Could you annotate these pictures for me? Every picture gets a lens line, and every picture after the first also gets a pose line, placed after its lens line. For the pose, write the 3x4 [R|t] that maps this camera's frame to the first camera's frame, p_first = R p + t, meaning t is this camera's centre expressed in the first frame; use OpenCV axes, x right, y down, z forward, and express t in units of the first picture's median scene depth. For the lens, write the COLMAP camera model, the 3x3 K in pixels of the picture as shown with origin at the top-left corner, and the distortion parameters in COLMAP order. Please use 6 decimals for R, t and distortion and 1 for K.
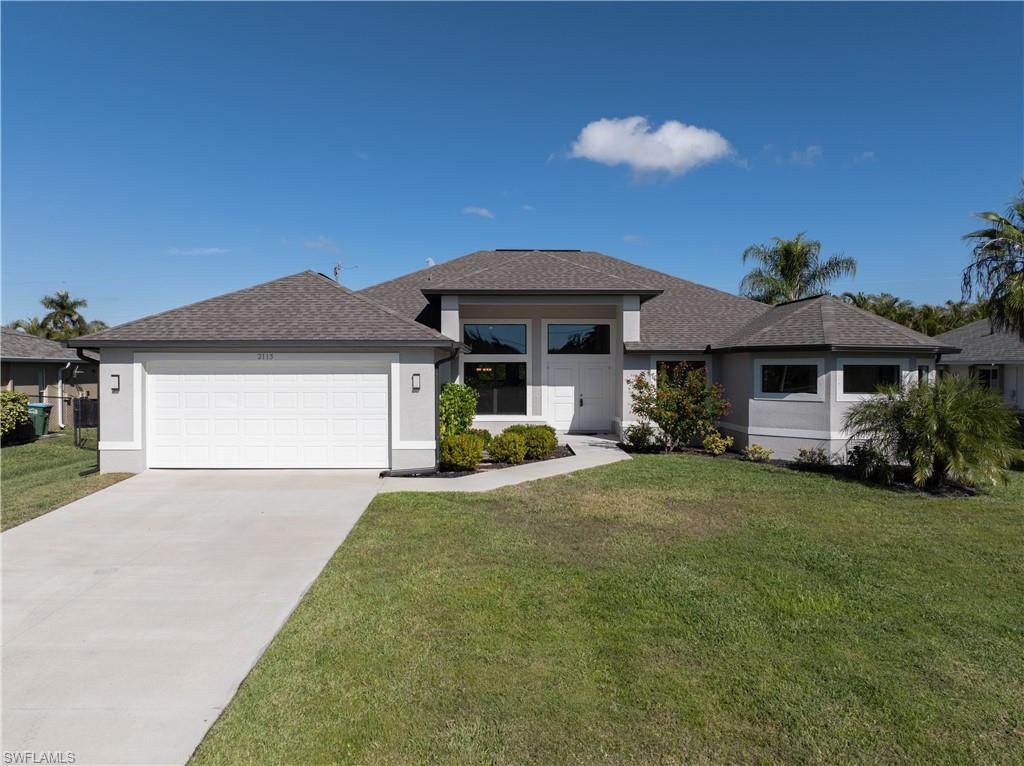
lens RADIAL K [[729.2, 0, 512.0], [0, 729.2, 383.0], [0, 0, 1]] dist [-0.038997, 0.002287]
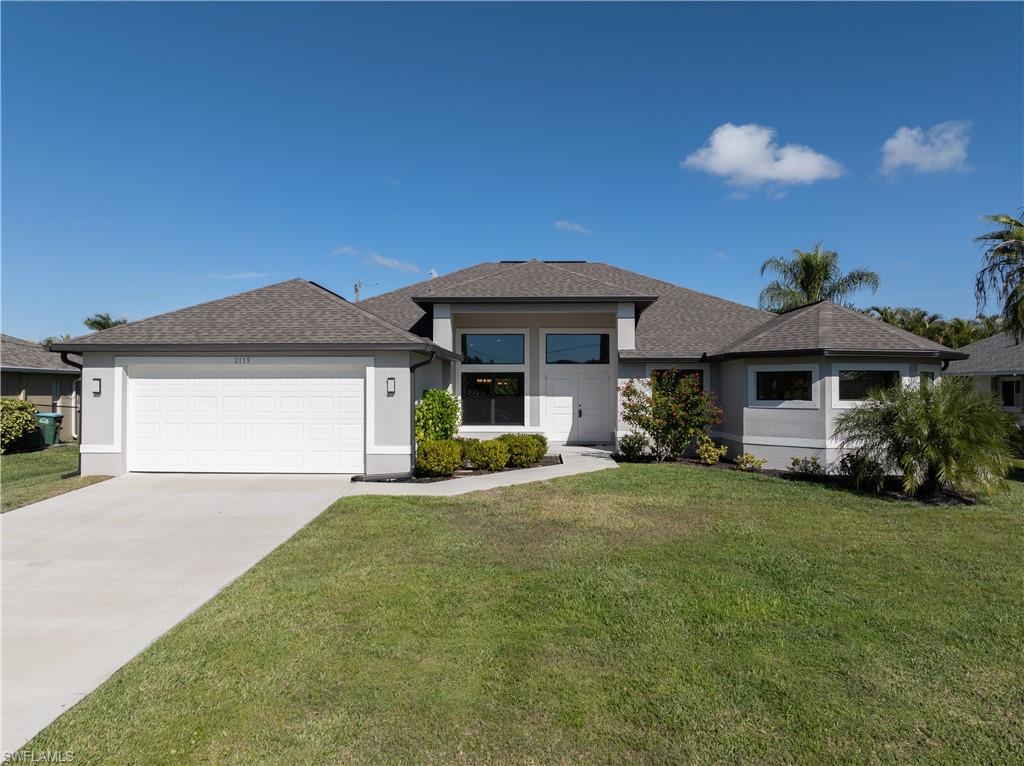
lens RADIAL K [[728.4, 0, 512.0], [0, 728.4, 383.0], [0, 0, 1]] dist [-0.039451, -0.001531]
pose [[0.998572, 0.000369, -0.053414, 0.076757], [-0.001984, 0.999542, -0.030181, 0.021638], [0.053379, 0.030244, 0.998116, 0.020747]]
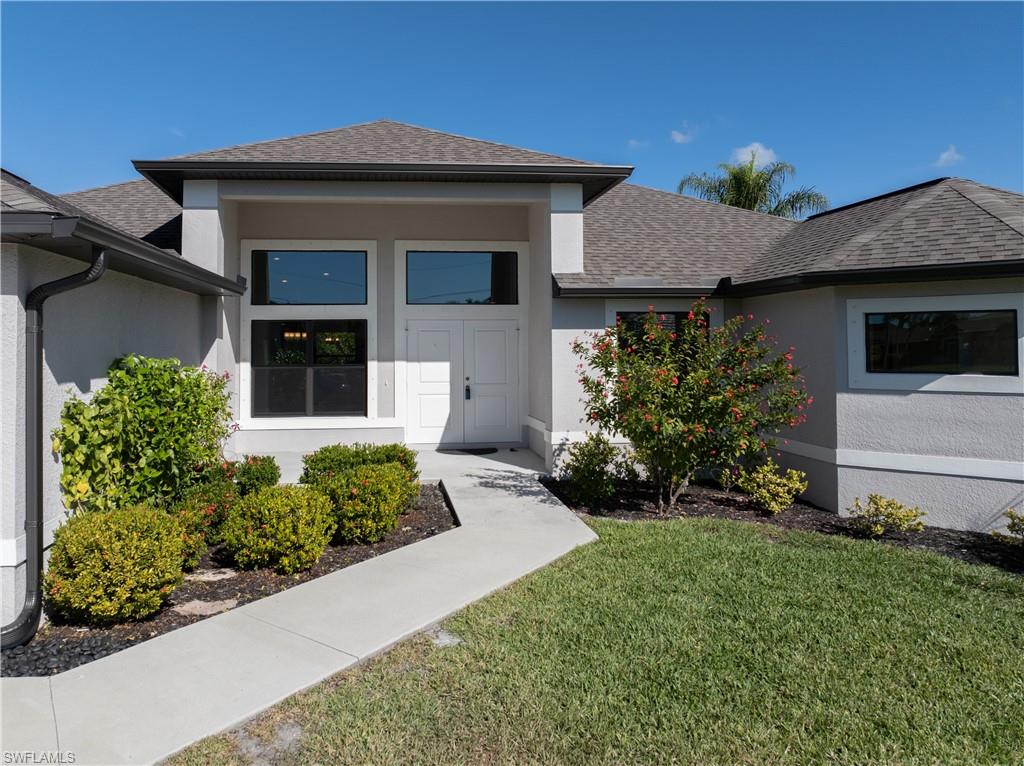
lens RADIAL K [[747.4, 0, 442.6], [0, 747.4, 324.6], [0, 0, 1]] dist [-0.033557, -0.000452]
pose [[0.997562, -0.002745, 0.069731, 0.050909], [0.006046, 0.998868, -0.047173, 0.002978], [-0.069523, 0.047479, 0.996450, 0.601094]]
